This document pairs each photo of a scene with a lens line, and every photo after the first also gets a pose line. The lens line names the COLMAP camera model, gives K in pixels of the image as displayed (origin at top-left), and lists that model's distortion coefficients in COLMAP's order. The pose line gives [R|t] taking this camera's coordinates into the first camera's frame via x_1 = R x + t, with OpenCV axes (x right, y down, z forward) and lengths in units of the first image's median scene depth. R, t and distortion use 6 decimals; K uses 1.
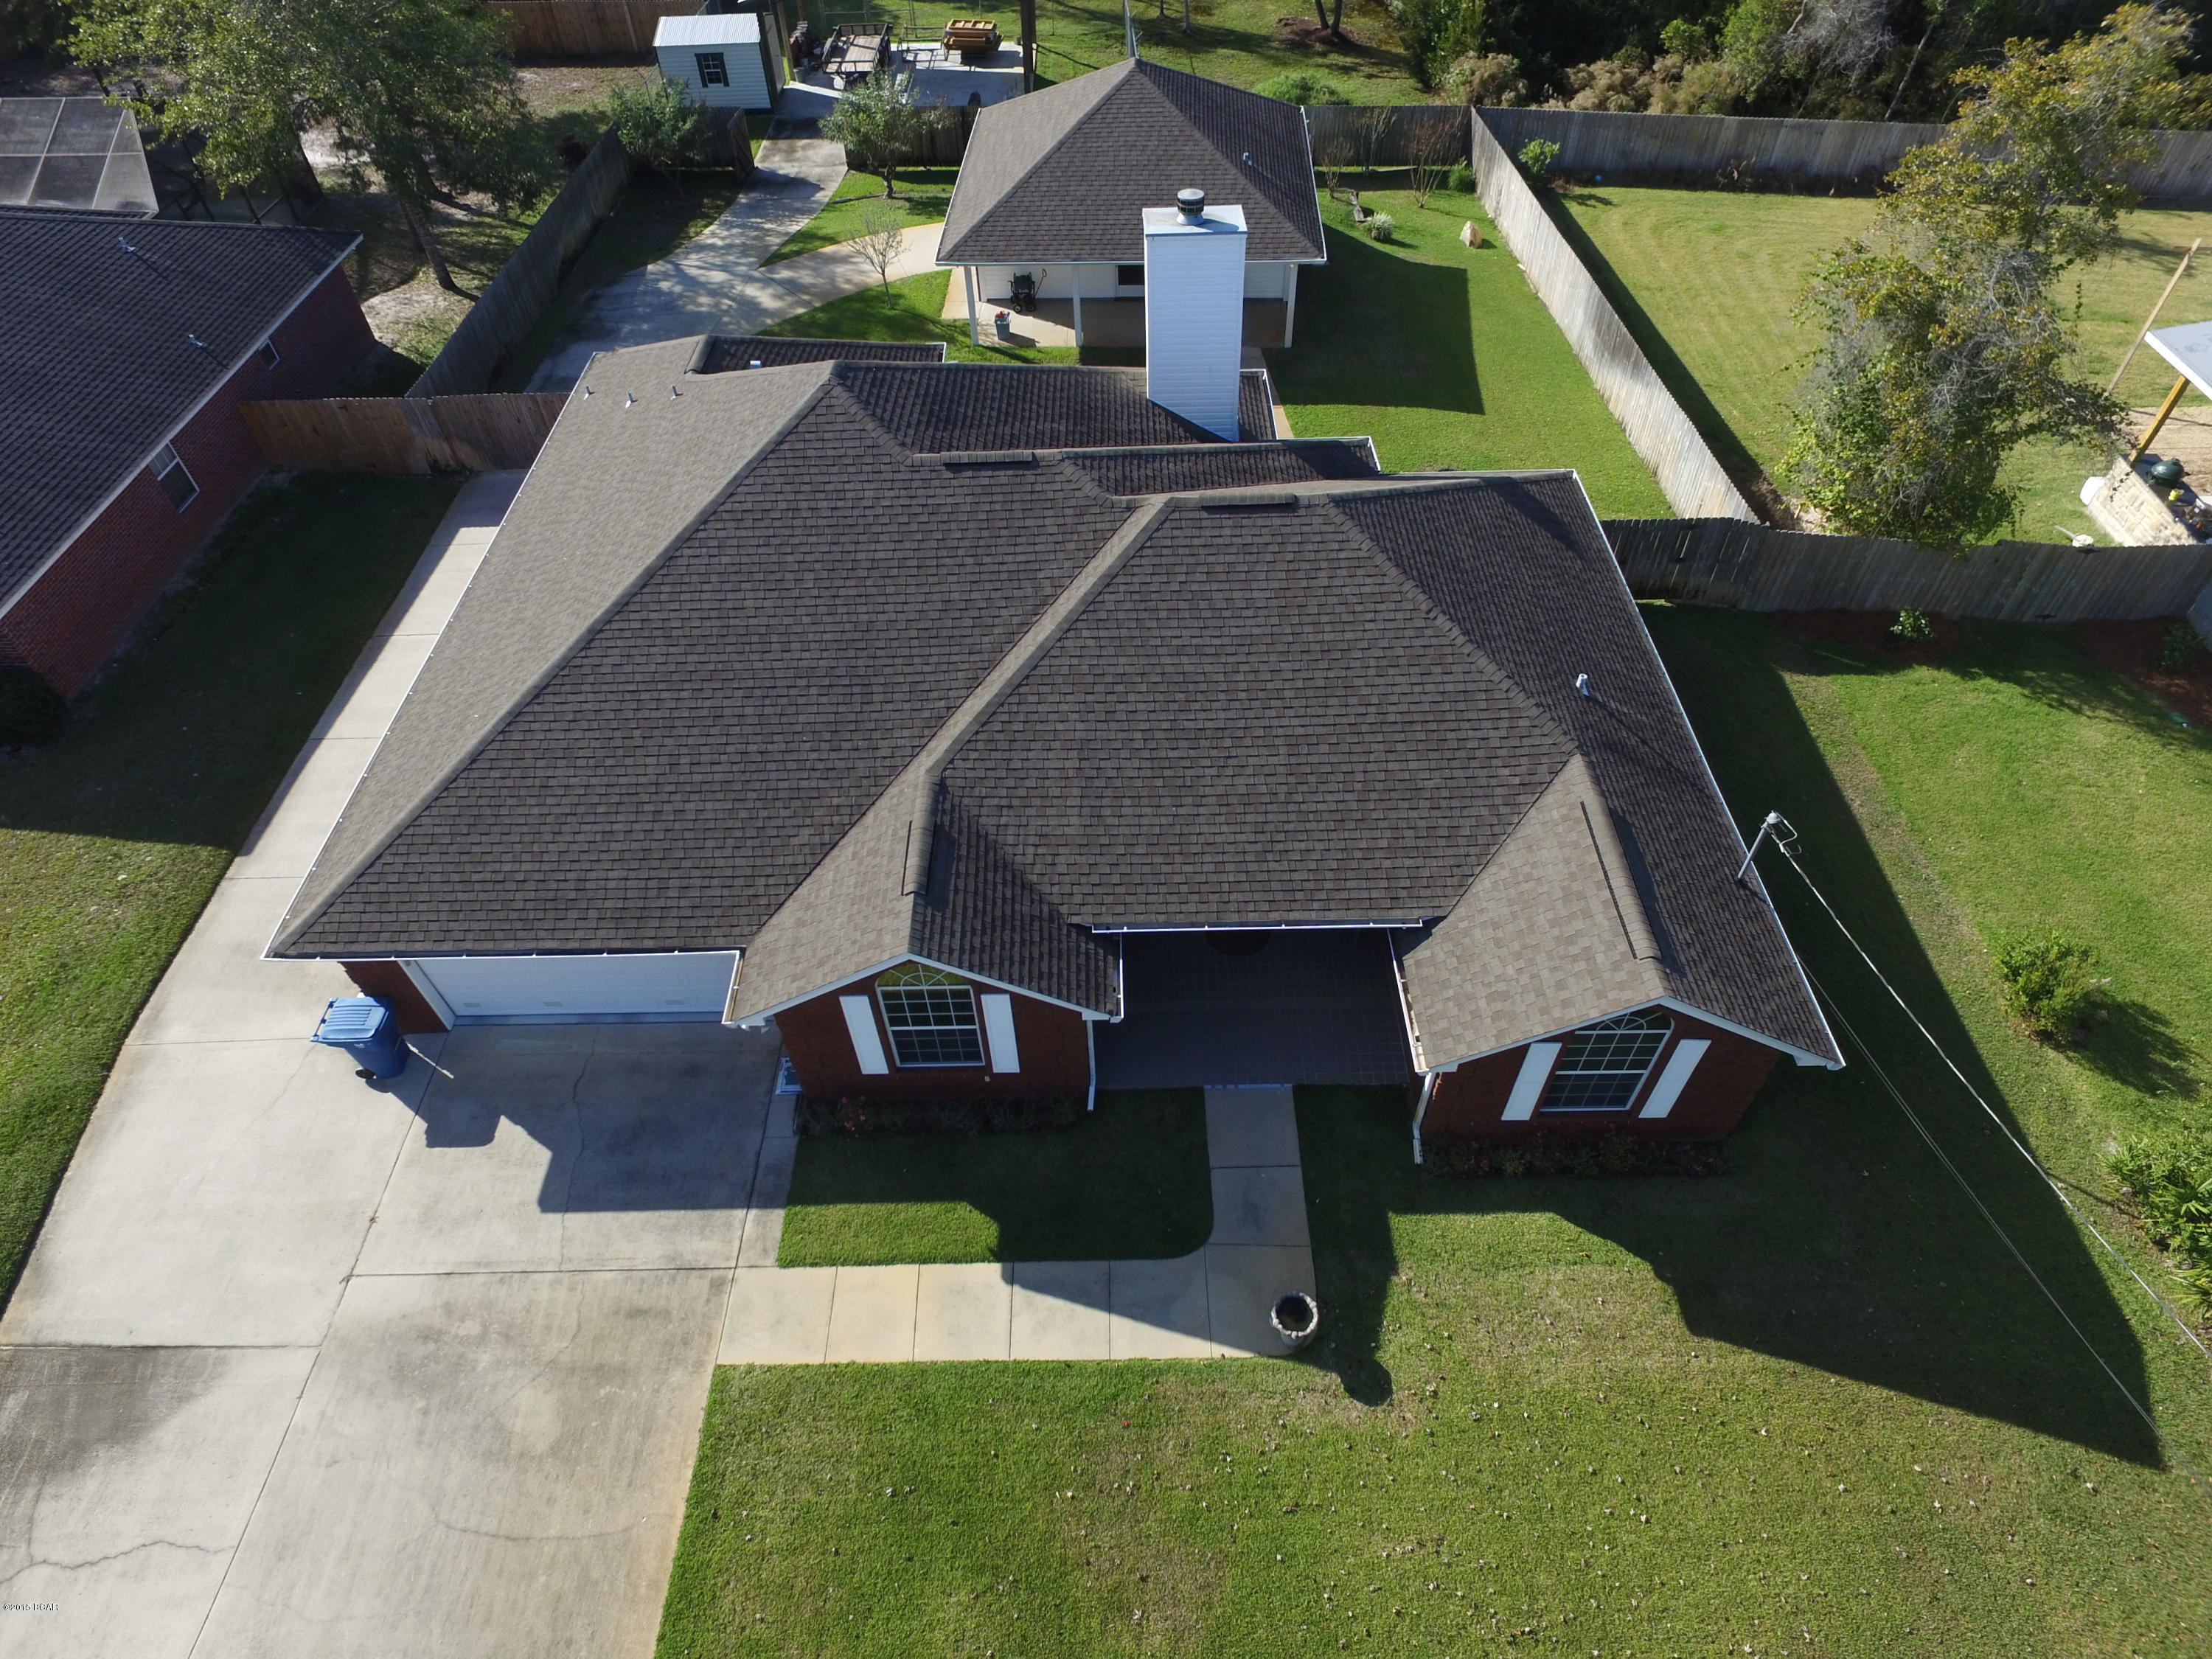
lens RADIAL K [[1290.8, 0, 1109.7], [0, 1290.8, 818.0], [0, 0, 1]] dist [-0.004973, 0.003433]
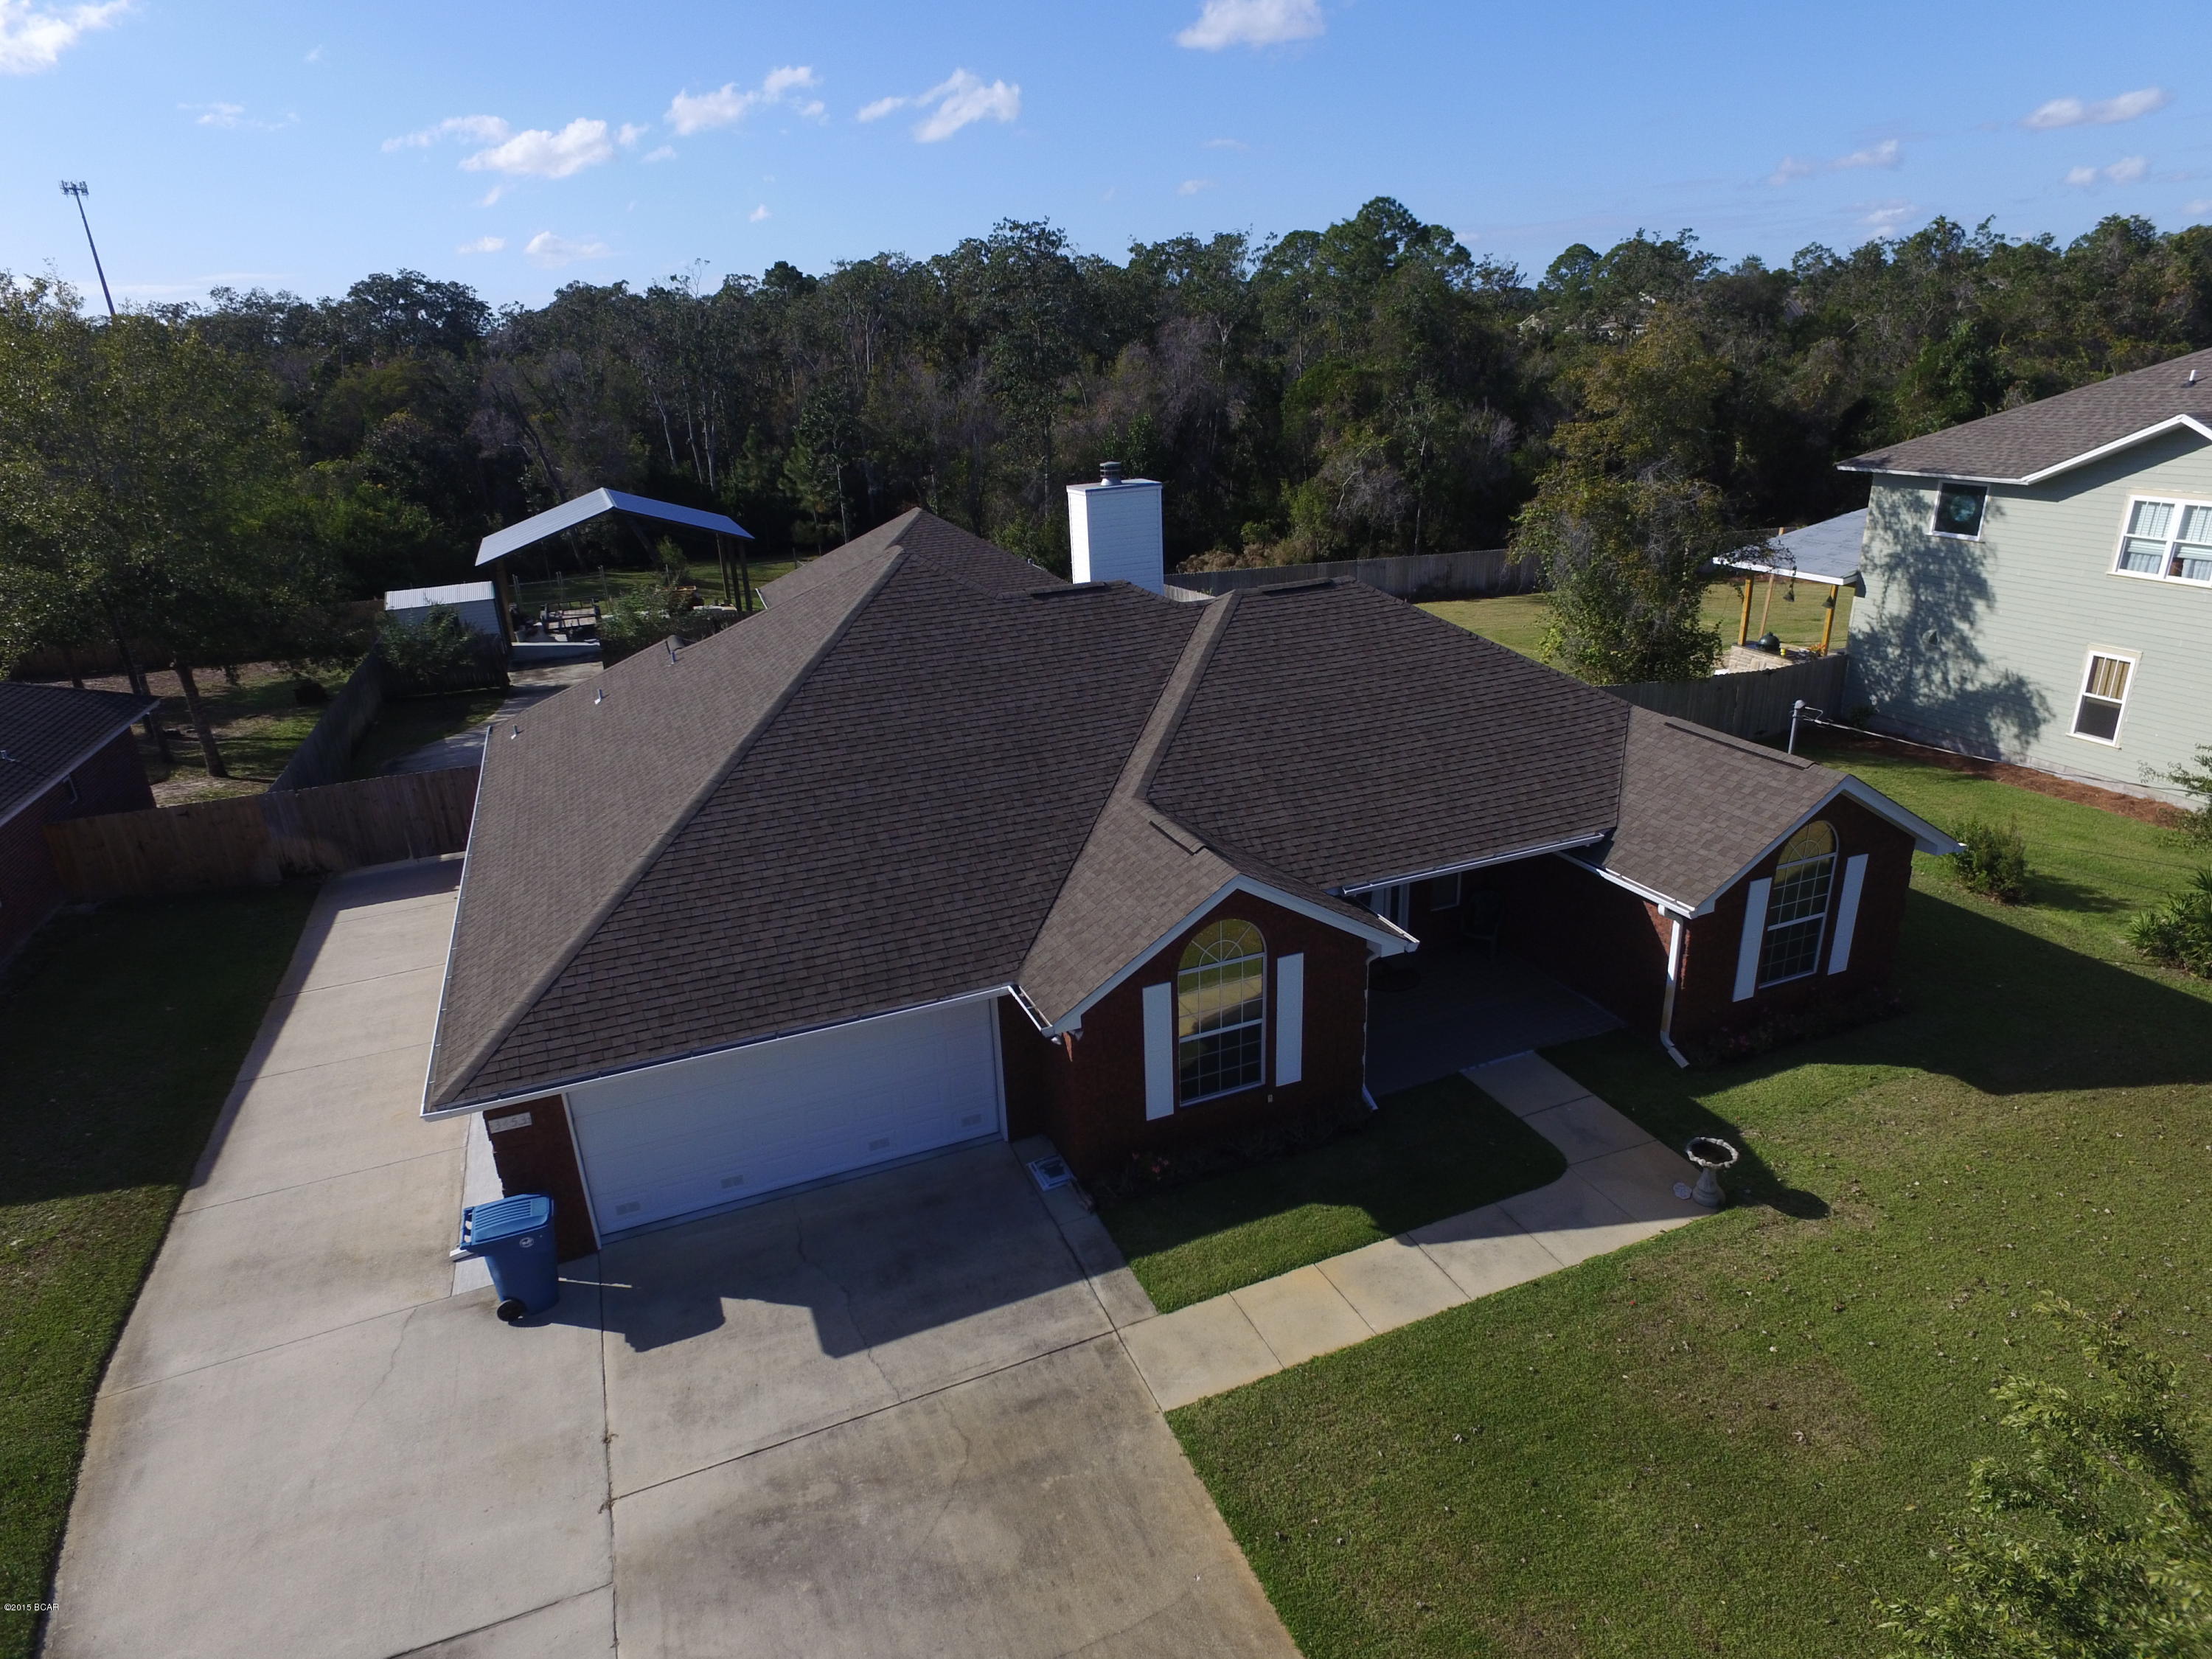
lens RADIAL K [[1271.0, 0, 1106.4], [0, 1271.0, 846.1], [0, 0, 1]] dist [-0.002951, 0.003036]
pose [[0.927824, -0.150847, 0.341157, -0.505603], [0.287053, 0.872789, -0.394765, 0.383635], [-0.238209, 0.464202, 0.853096, 0.171036]]
